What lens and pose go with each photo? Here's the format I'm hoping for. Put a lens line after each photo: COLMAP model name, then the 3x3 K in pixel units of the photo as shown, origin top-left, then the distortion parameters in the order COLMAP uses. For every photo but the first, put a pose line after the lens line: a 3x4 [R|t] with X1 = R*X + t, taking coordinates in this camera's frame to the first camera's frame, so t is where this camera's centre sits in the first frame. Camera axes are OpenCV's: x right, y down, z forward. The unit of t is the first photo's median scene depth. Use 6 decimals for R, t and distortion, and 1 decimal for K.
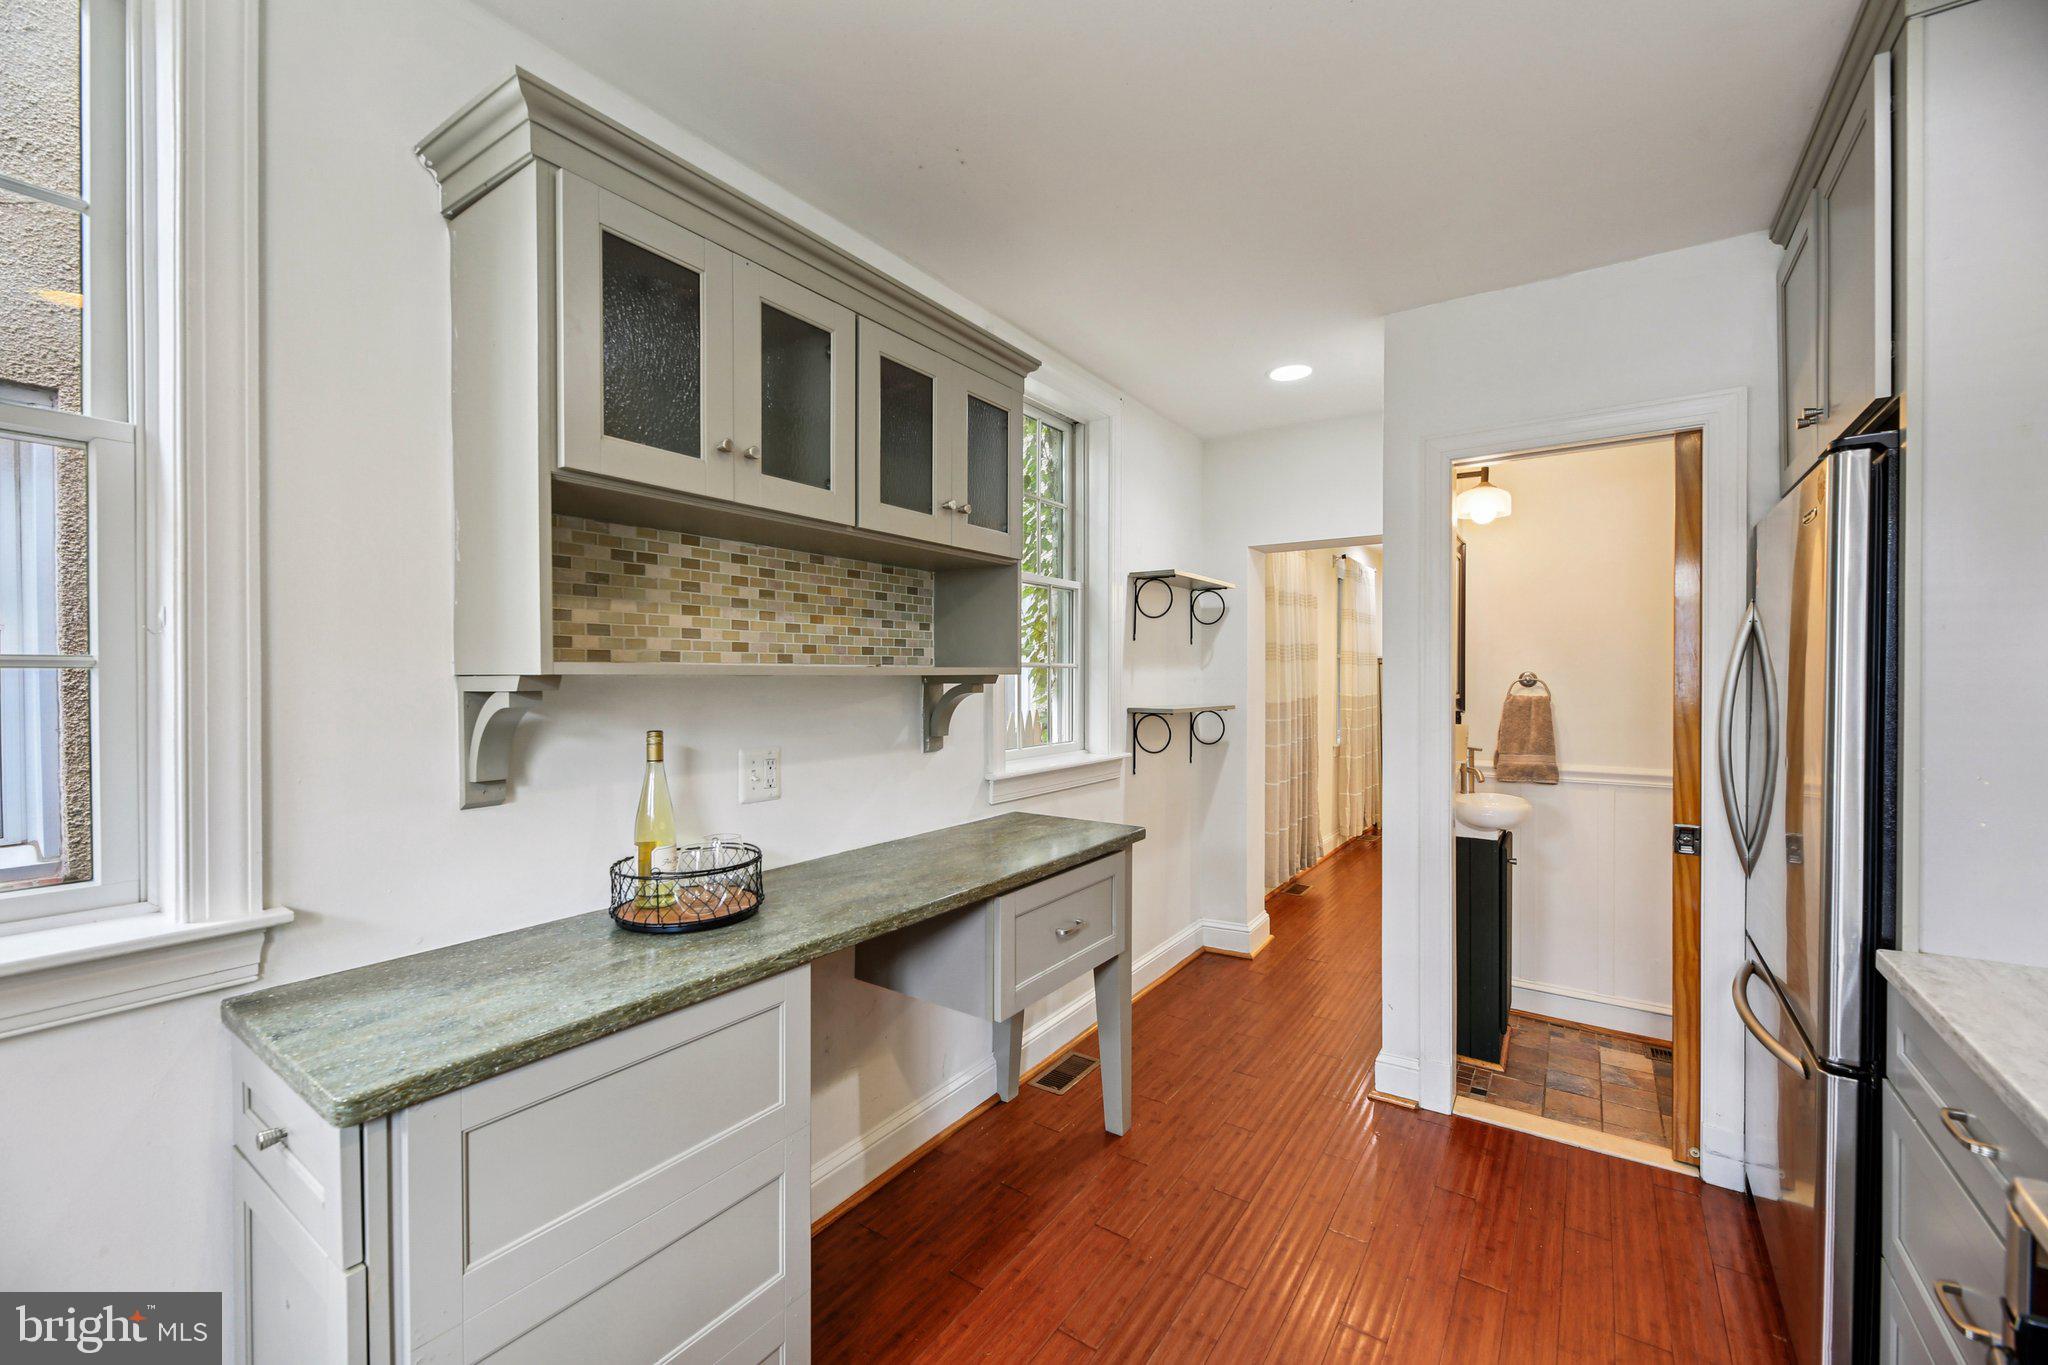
lens RADIAL K [[818.0, 0, 1018.3], [0, 818.0, 678.0], [0, 0, 1]] dist [0.002902, -0.005464]
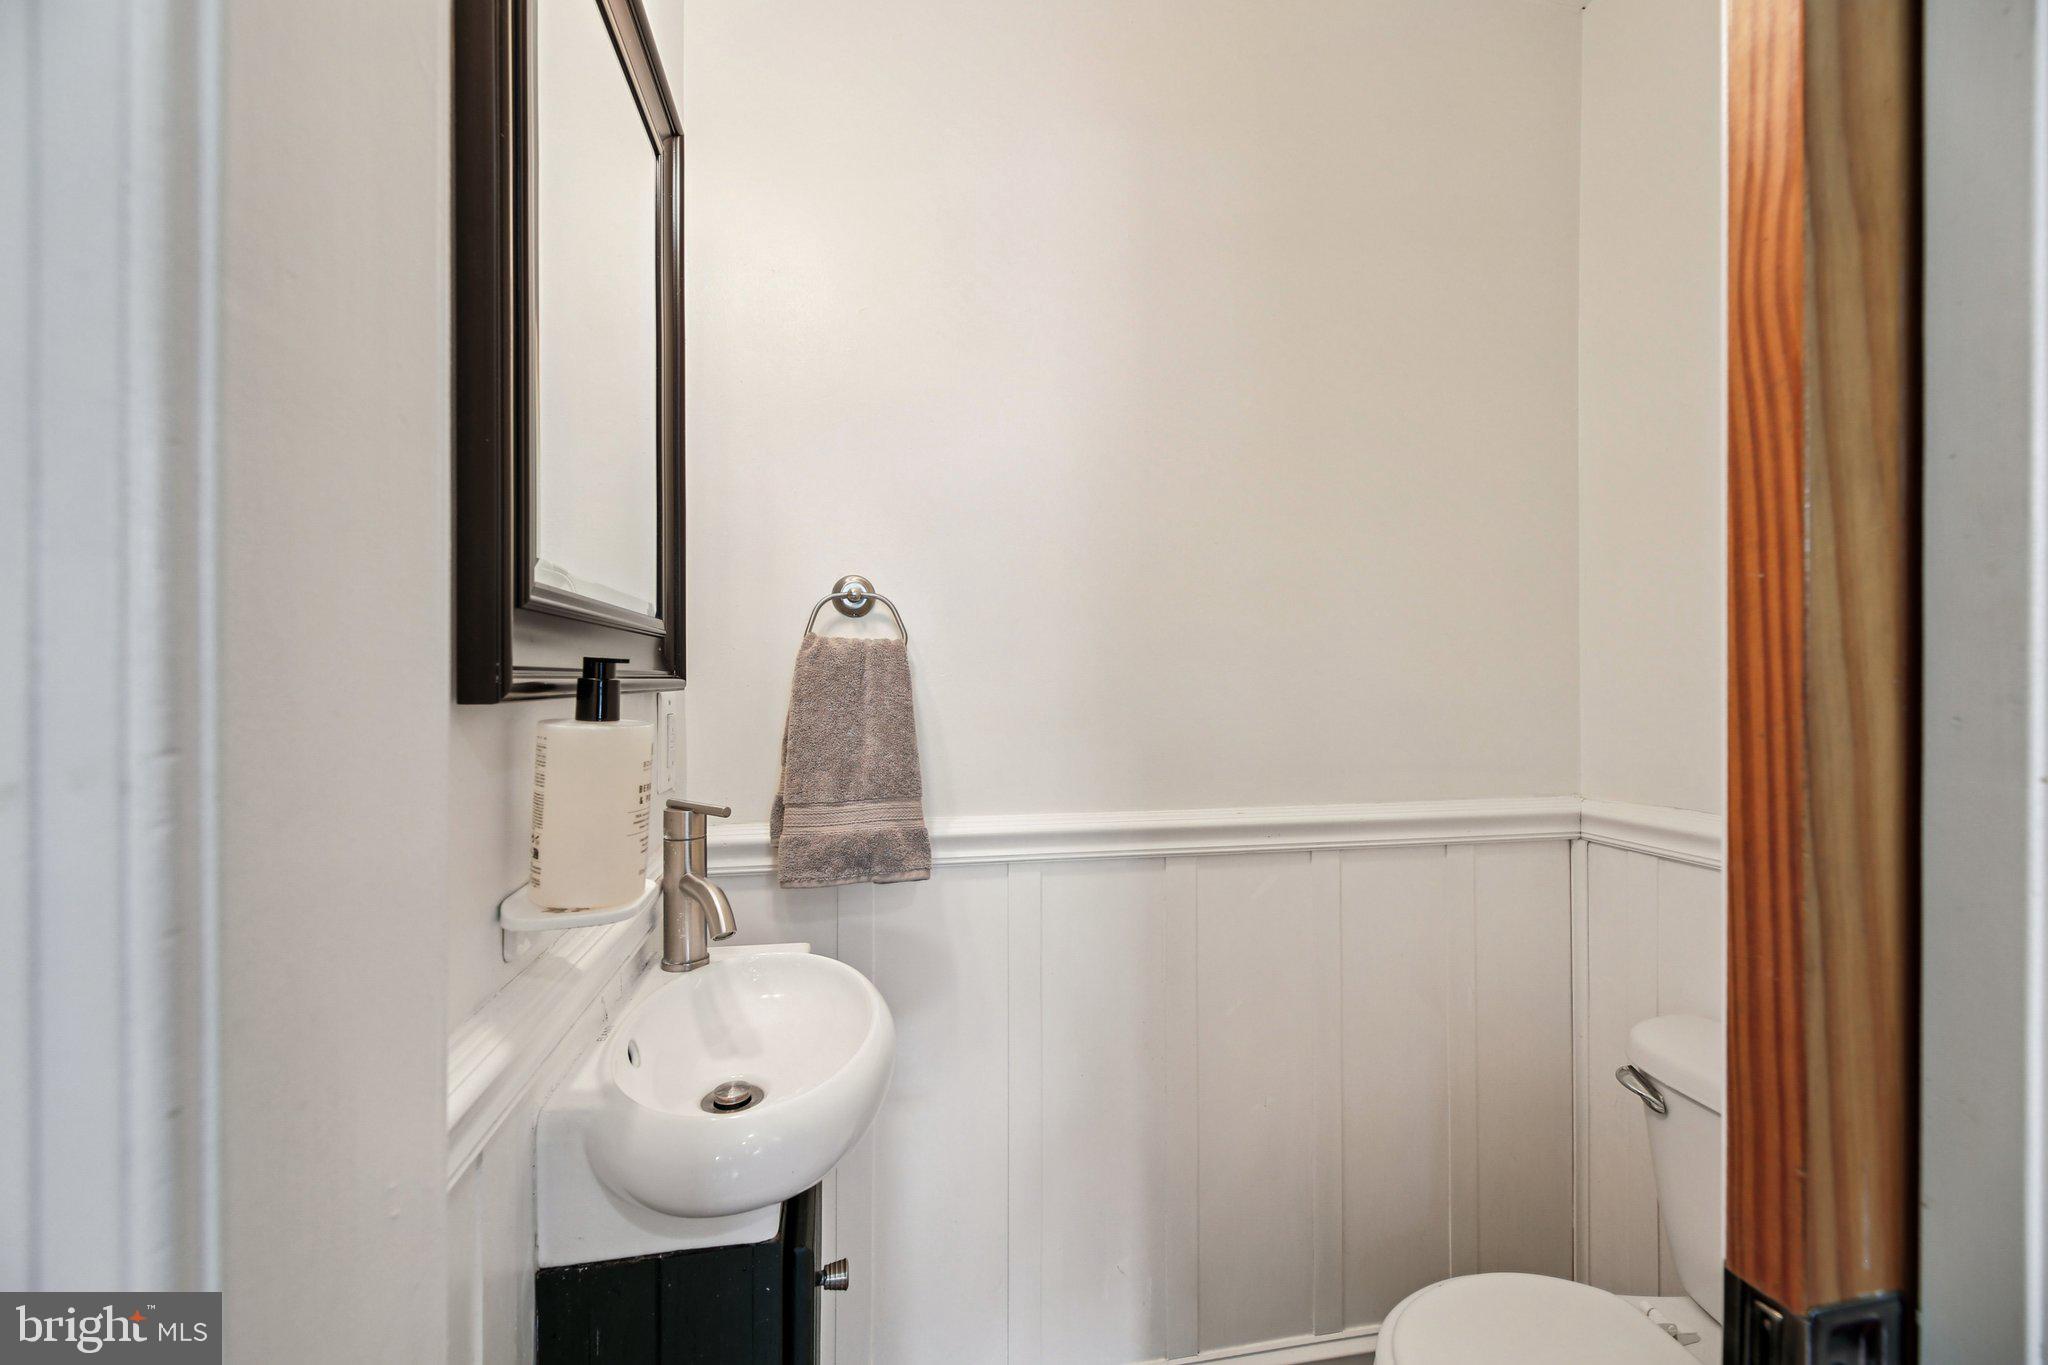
lens RADIAL K [[818.0, 0, 1018.3], [0, 818.0, 678.0], [0, 0, 1]] dist [0.002902, -0.005464]
pose [[0.692374, -0.004543, 0.721525, 0.423764], [0.006363, 0.999980, 0.000190, 0.040777], [-0.721511, 0.004460, 0.692389, 0.717640]]
